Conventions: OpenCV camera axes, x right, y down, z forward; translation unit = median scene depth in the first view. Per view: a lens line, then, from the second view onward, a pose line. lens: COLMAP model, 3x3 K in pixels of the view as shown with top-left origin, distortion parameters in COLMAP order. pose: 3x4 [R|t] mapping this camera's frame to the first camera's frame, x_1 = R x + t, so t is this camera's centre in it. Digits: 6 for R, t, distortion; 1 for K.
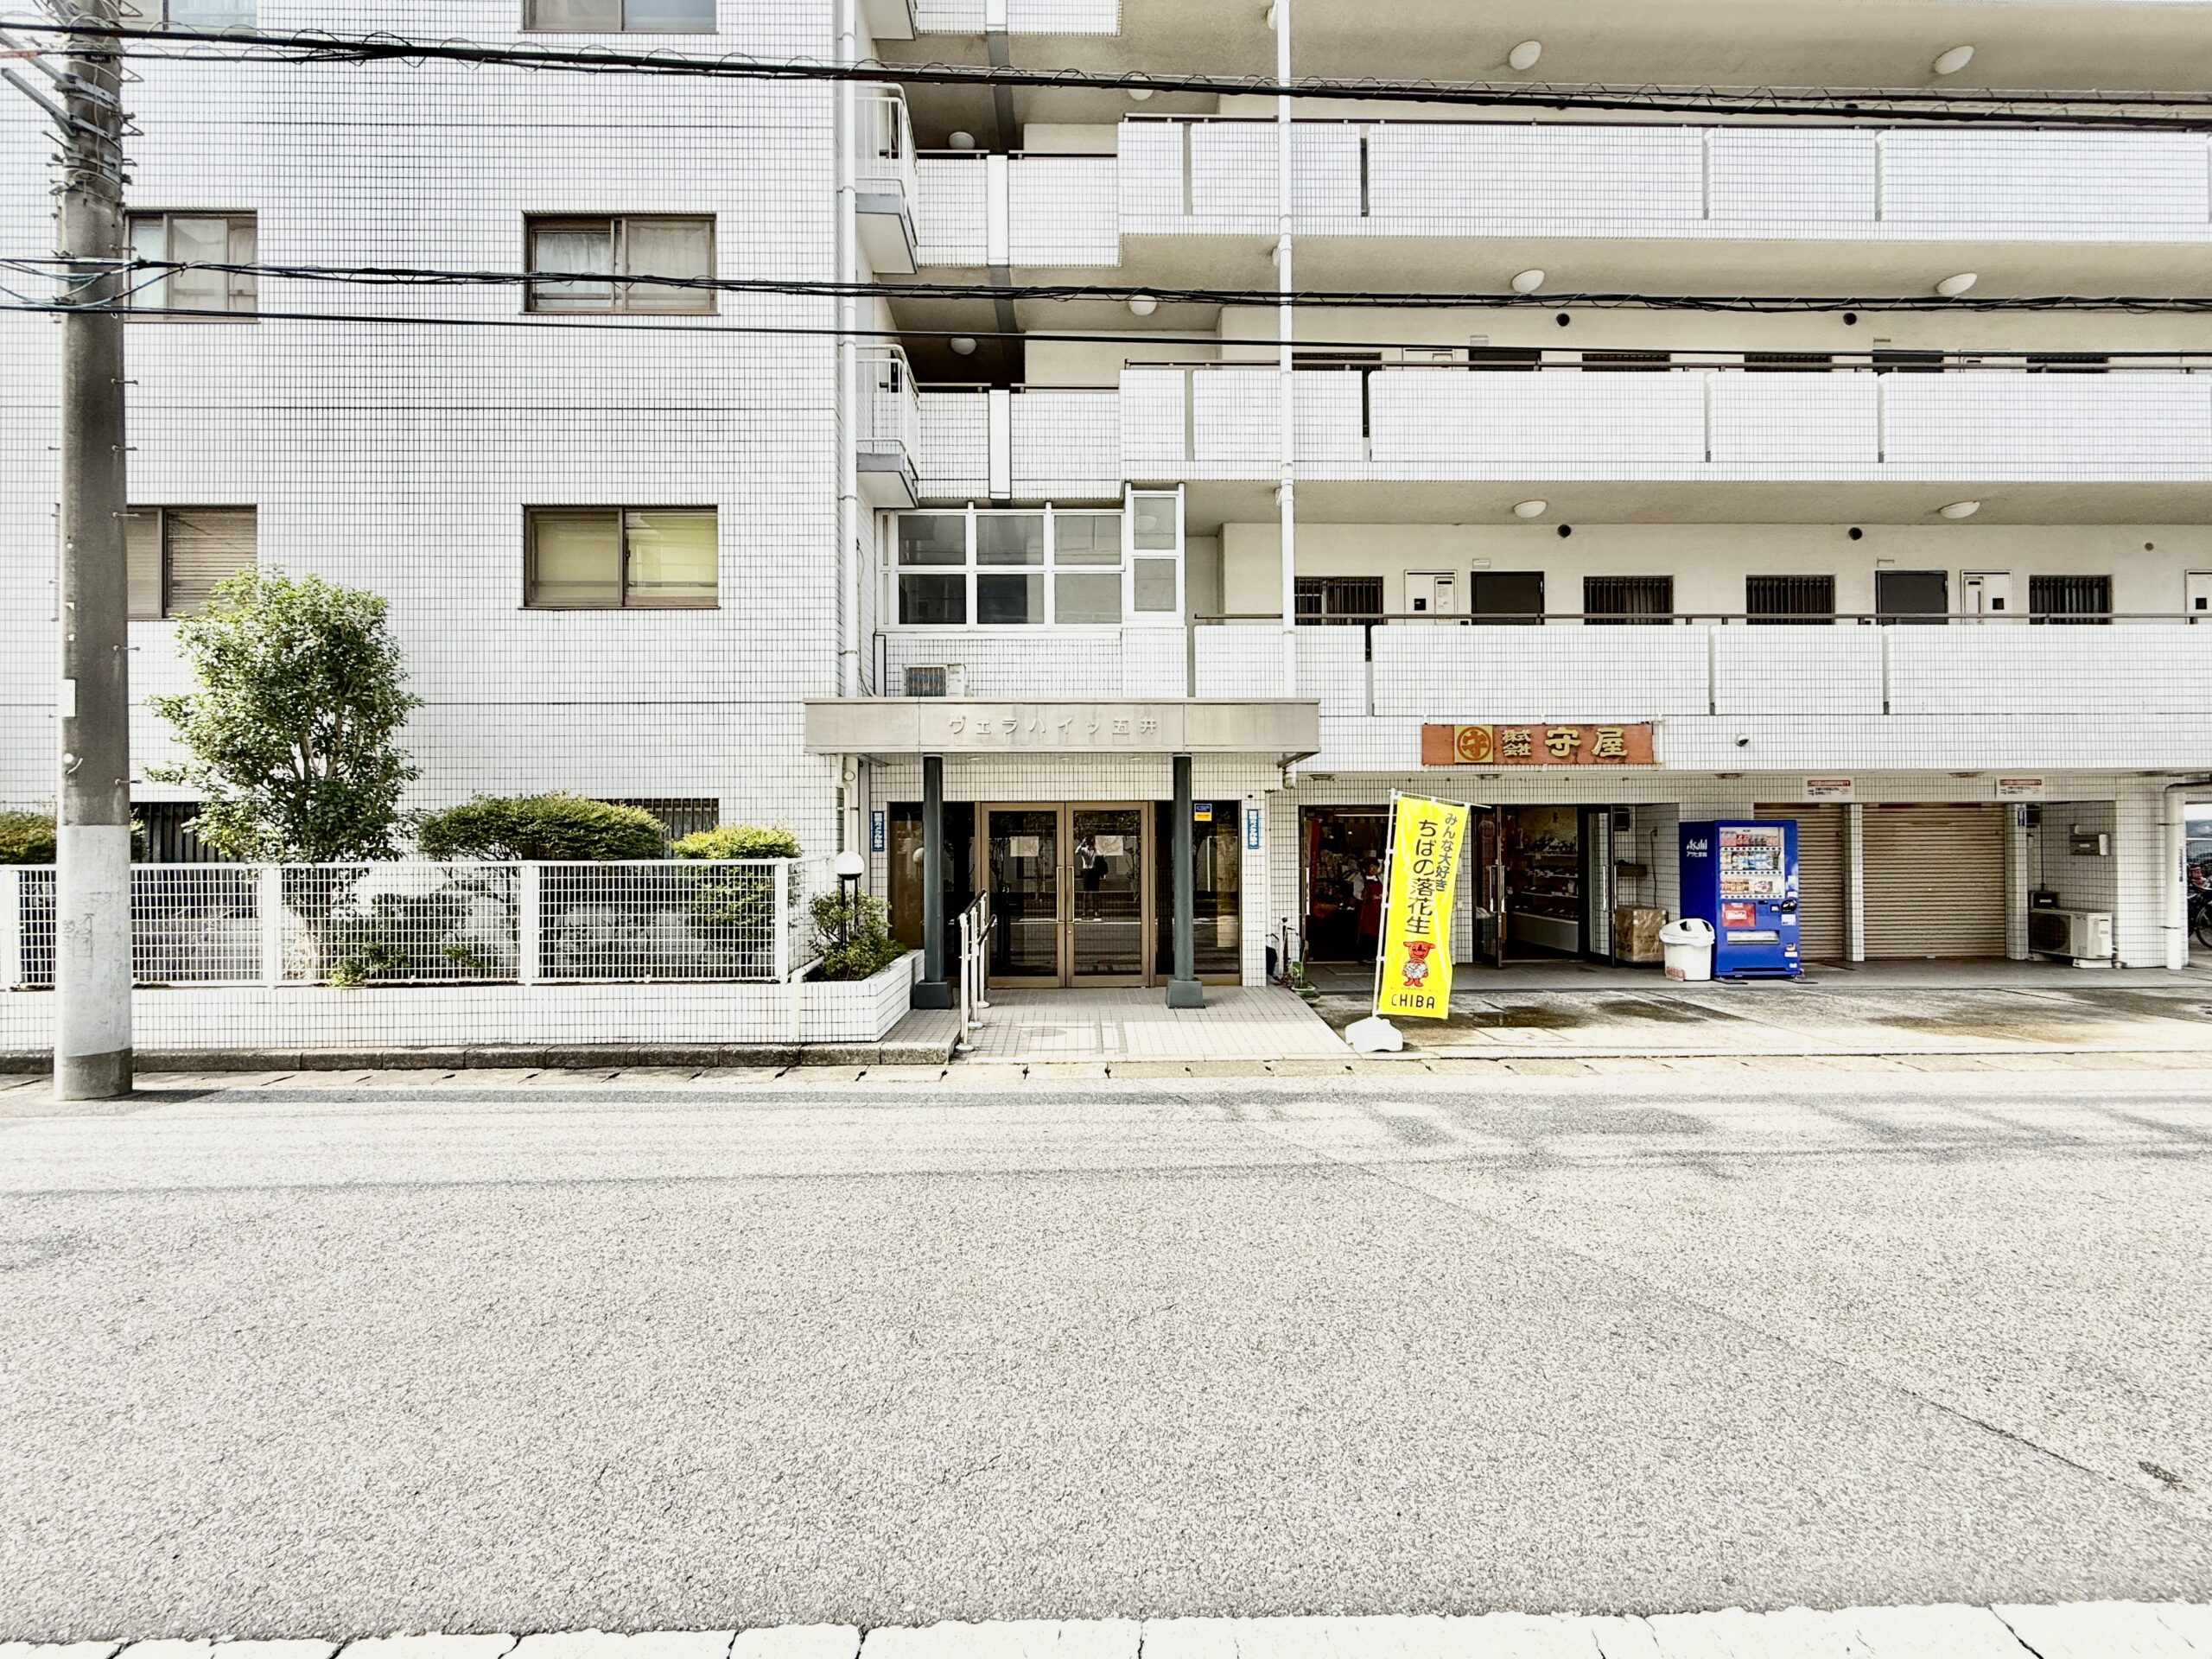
lens RADIAL K [[882.3, 0, 1104.7], [0, 882.3, 831.4], [0, 0, 1]] dist [-0.000384, -0.000185]
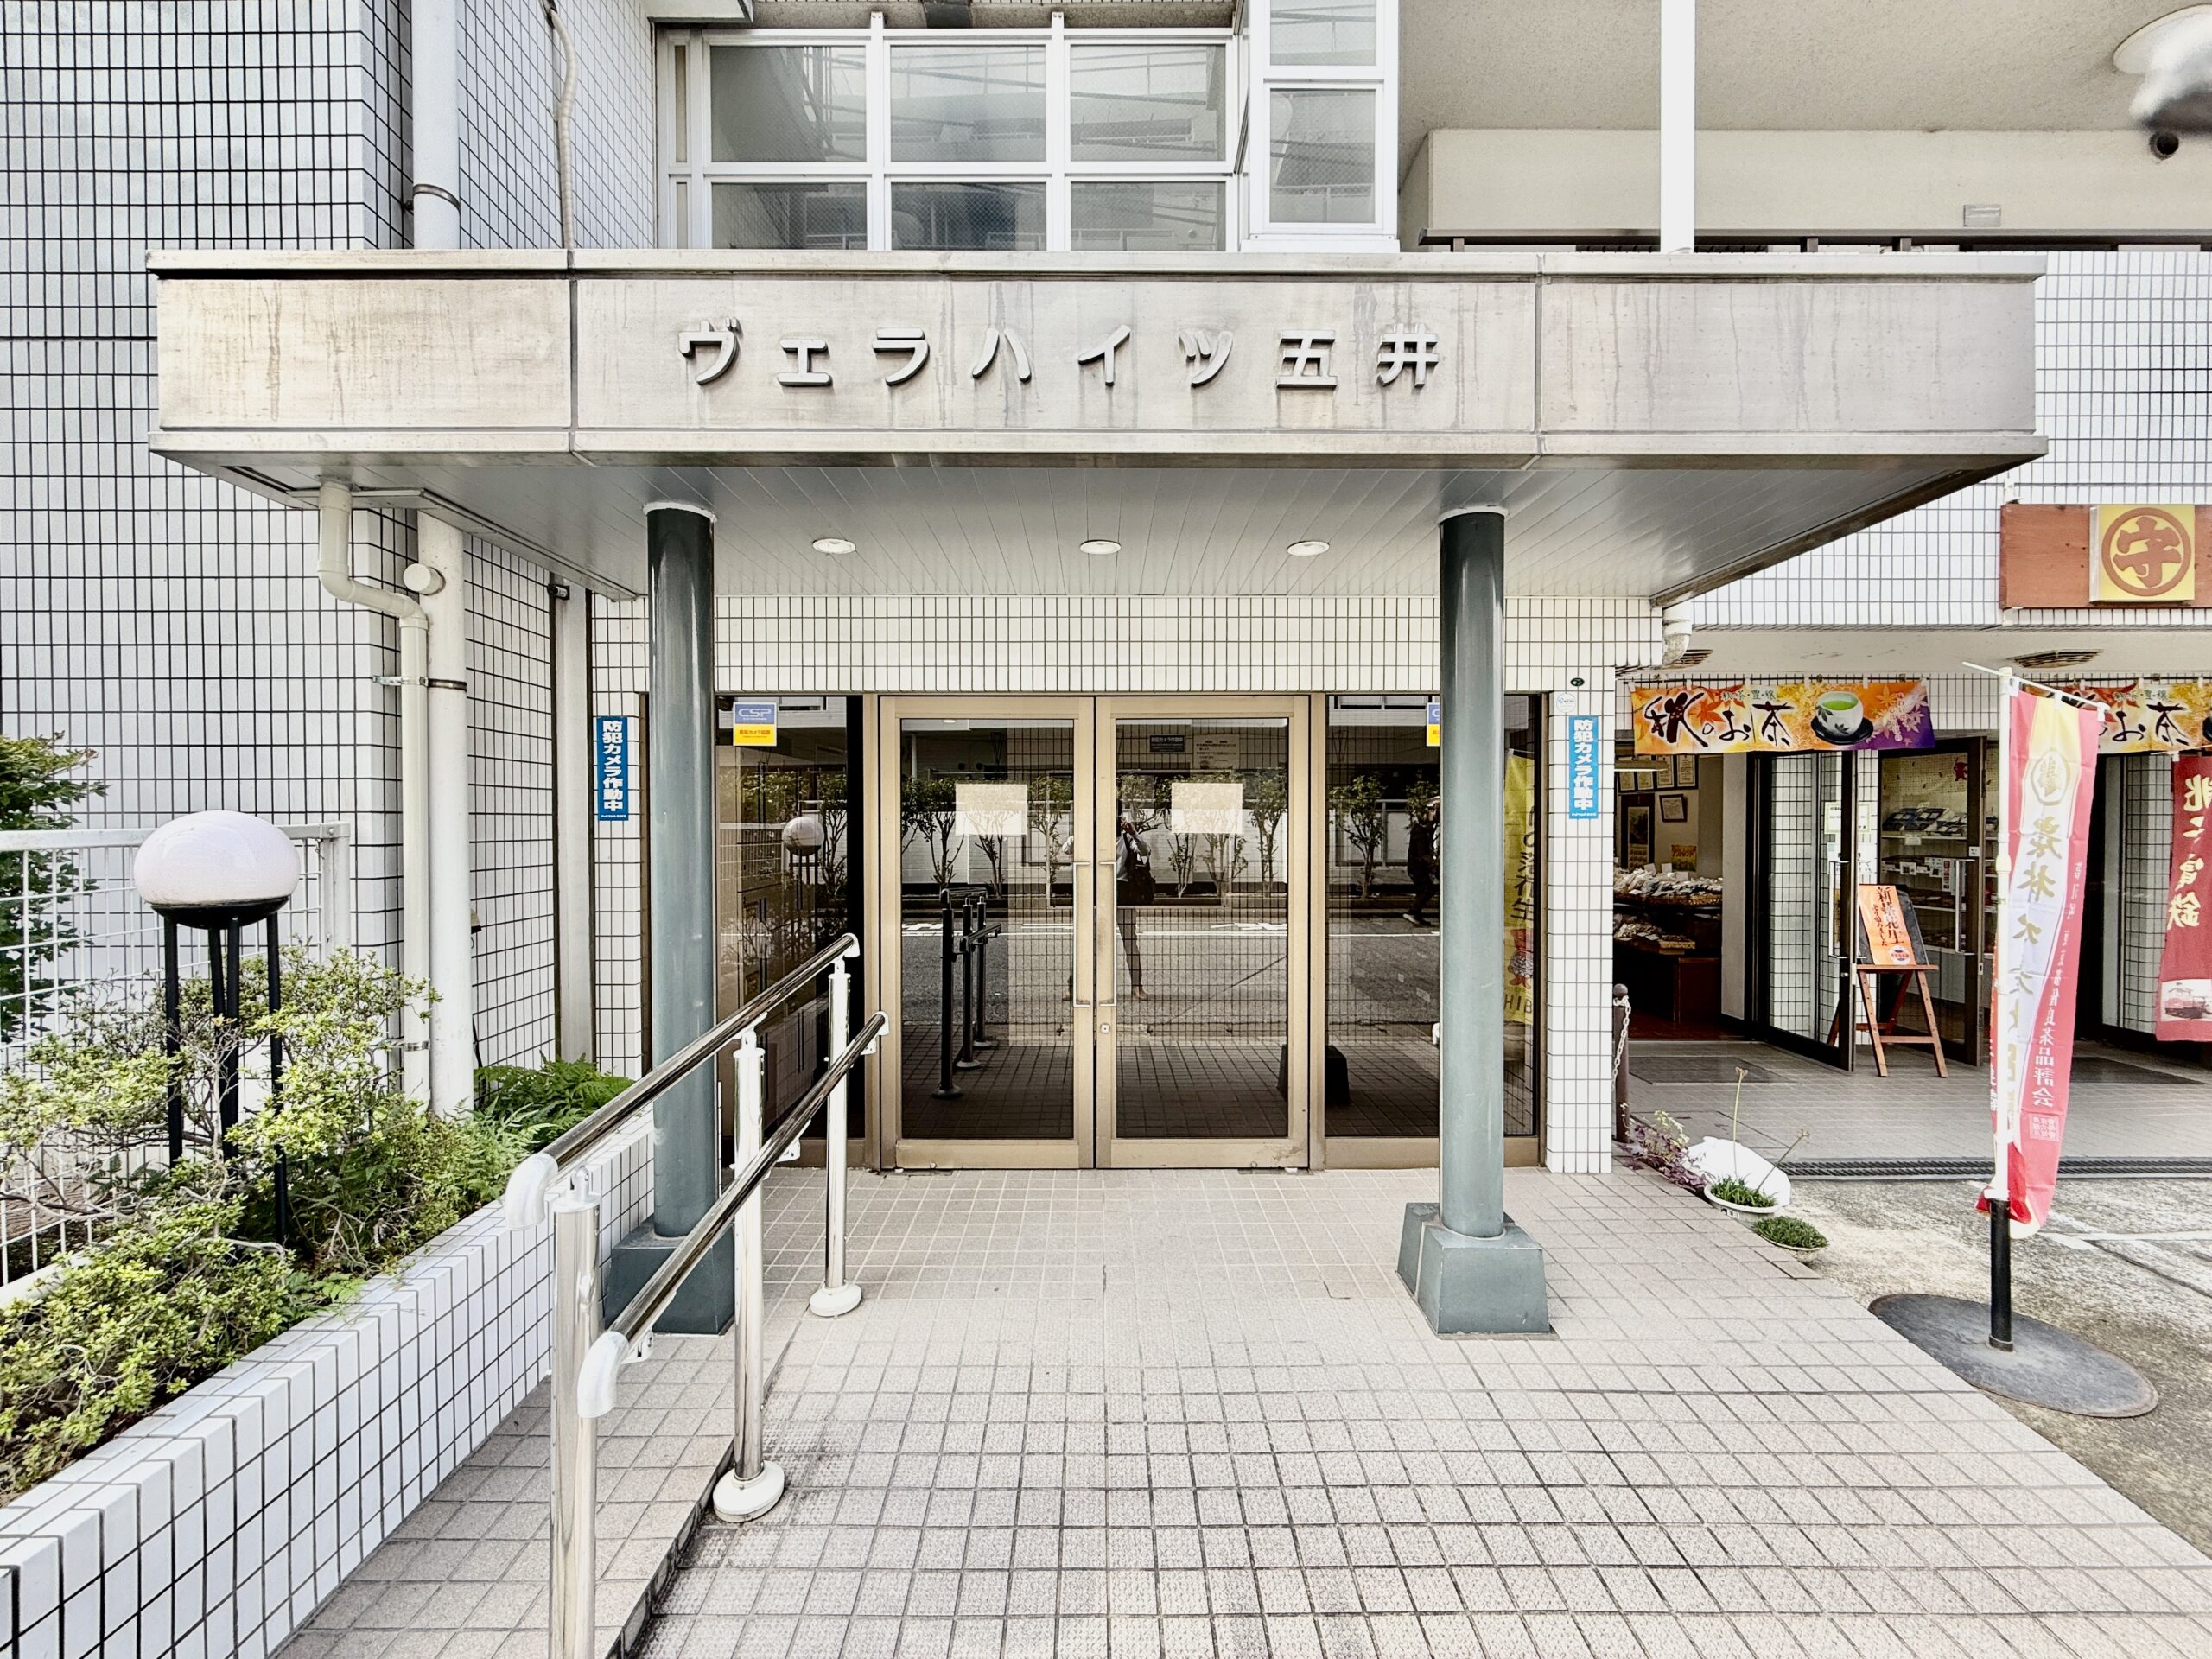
lens RADIAL K [[882.3, 0, 1107.0], [0, 882.3, 831.4], [0, 0, 1]] dist [-0.000384, -0.000185]
pose [[0.999774, 0.005462, -0.020566, -0.030882], [-0.005007, 0.999743, 0.022130, 0.017710], [0.020681, -0.022022, 0.999544, 0.606676]]
